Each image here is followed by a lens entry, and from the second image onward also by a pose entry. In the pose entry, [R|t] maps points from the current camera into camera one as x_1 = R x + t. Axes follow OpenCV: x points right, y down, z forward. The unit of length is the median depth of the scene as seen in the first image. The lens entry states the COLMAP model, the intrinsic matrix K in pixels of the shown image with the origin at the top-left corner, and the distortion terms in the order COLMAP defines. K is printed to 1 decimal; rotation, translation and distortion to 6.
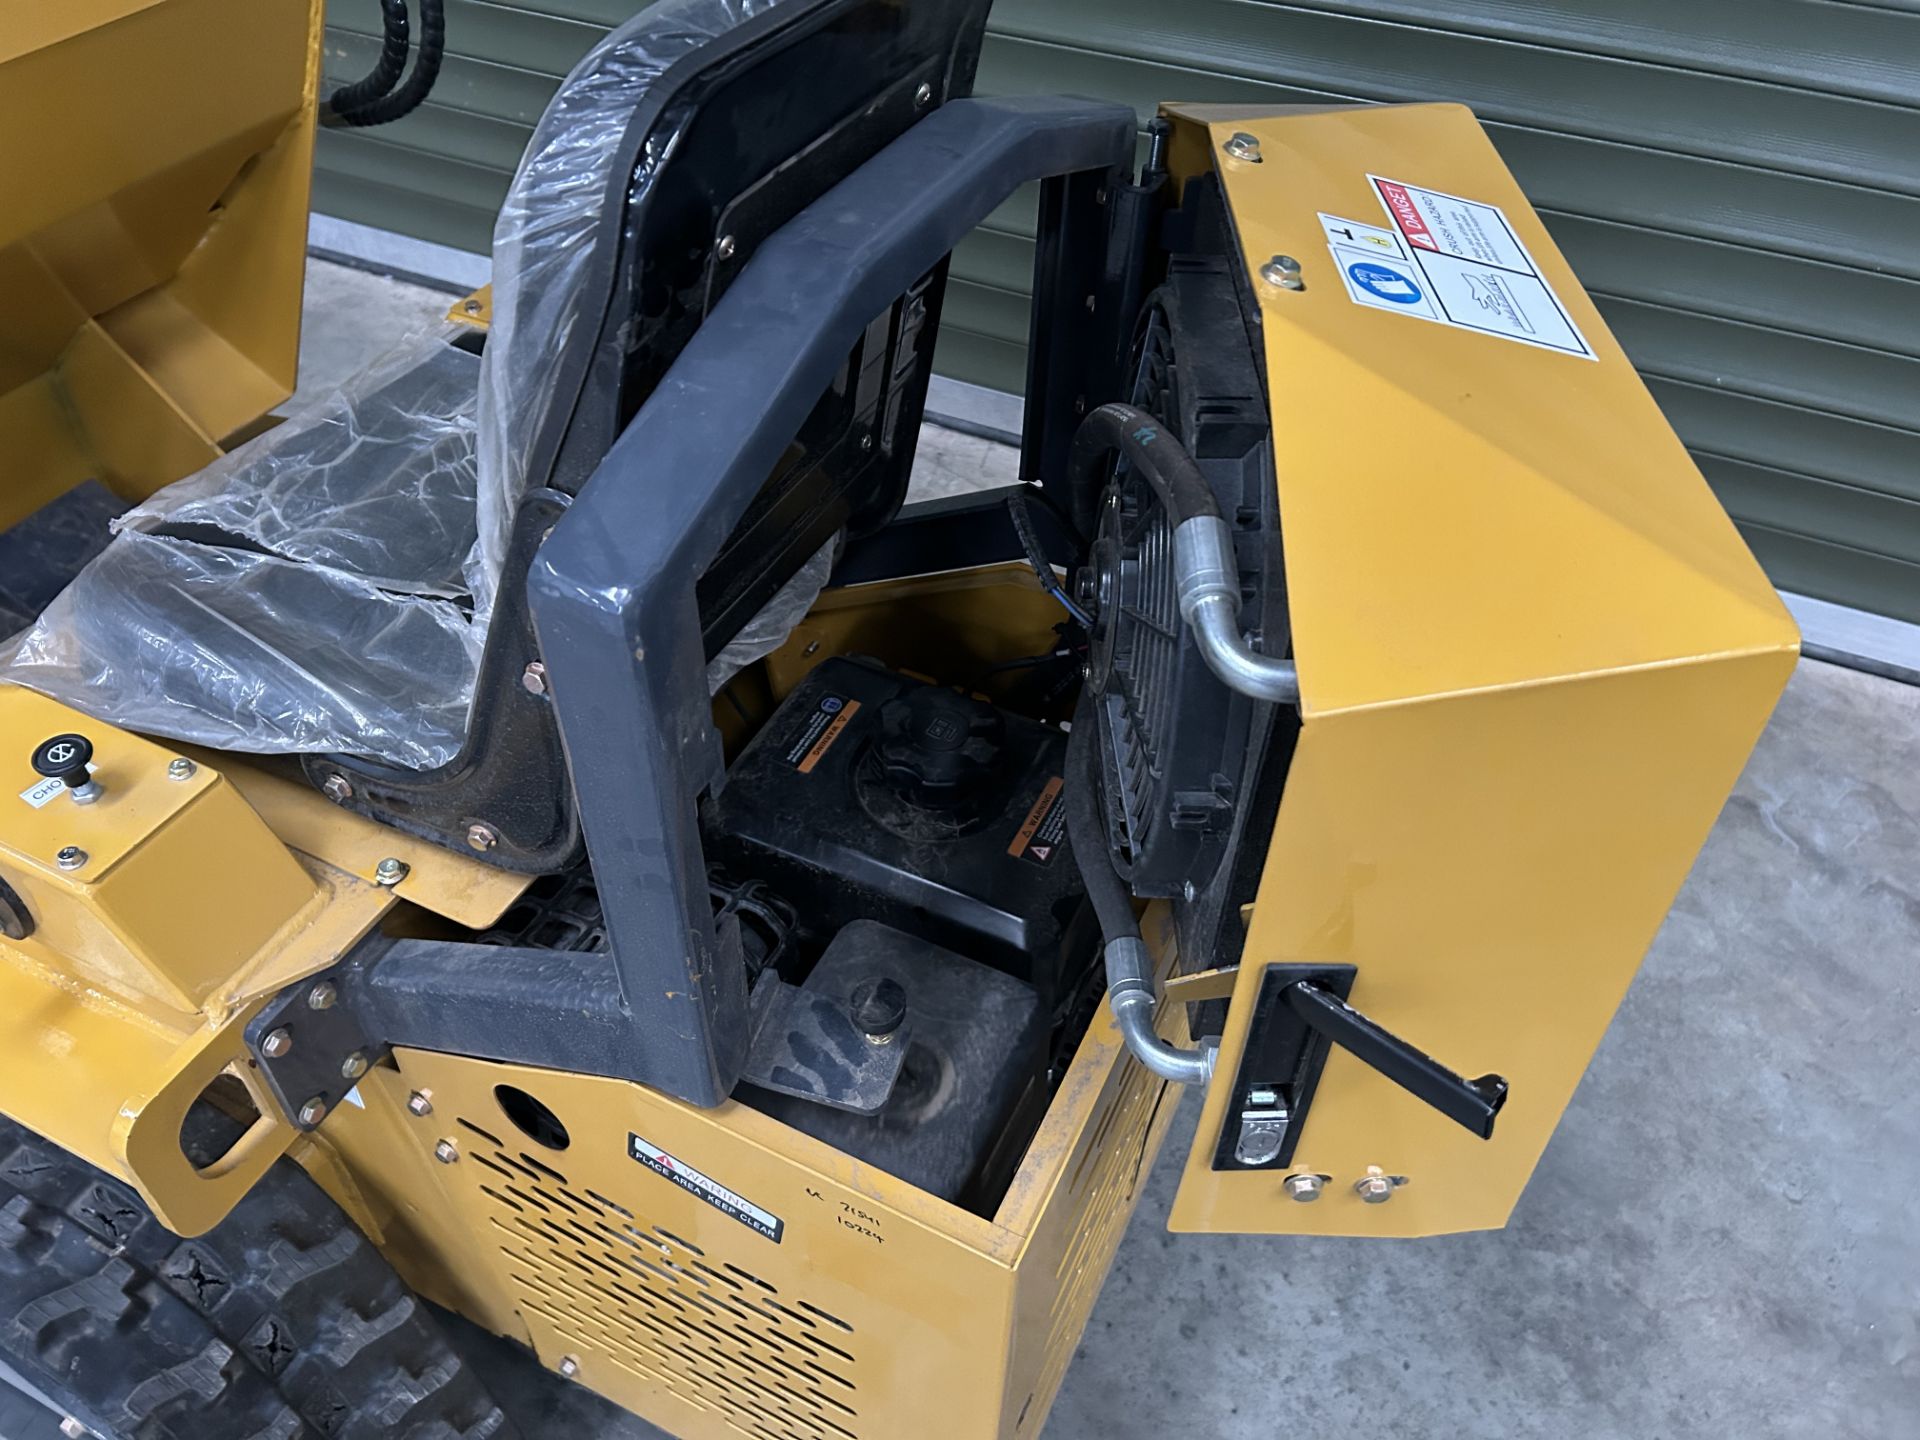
lens RADIAL K [[1427.3, 0, 953.5], [0, 1427.3, 724.7], [0, 0, 1]] dist [0.032714, -0.030430]
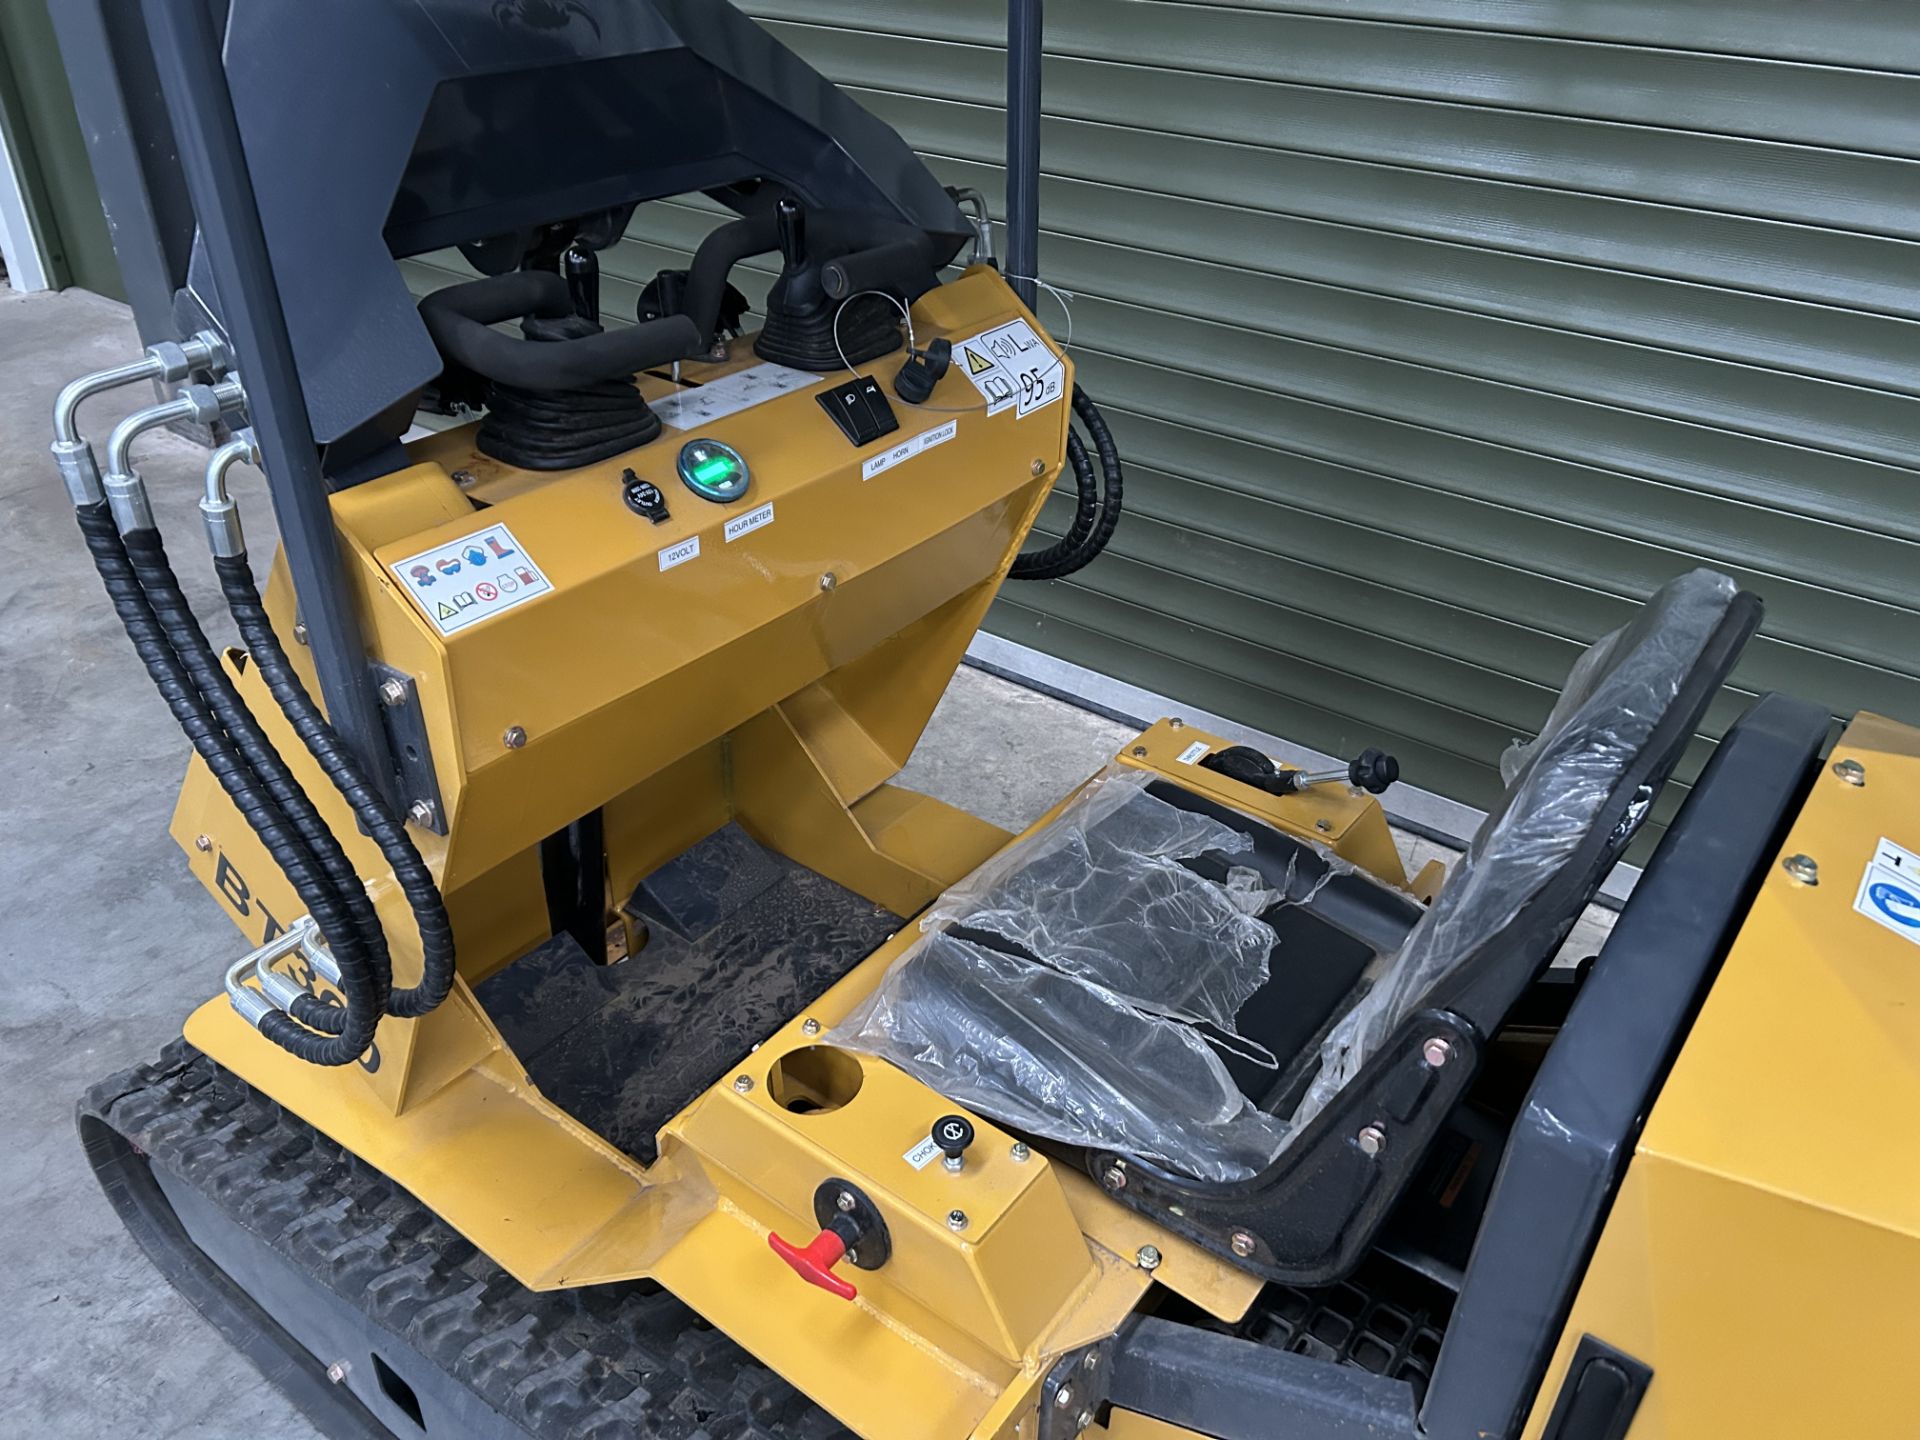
lens RADIAL K [[1427.3, 0, 953.5], [0, 1427.3, 724.7], [0, 0, 1]] dist [0.032714, -0.030430]
pose [[0.983013, 0.109677, -0.147161, -0.425898], [-0.136301, 0.973213, -0.185143, -0.088076], [0.122913, 0.202056, 0.971631, -0.287677]]
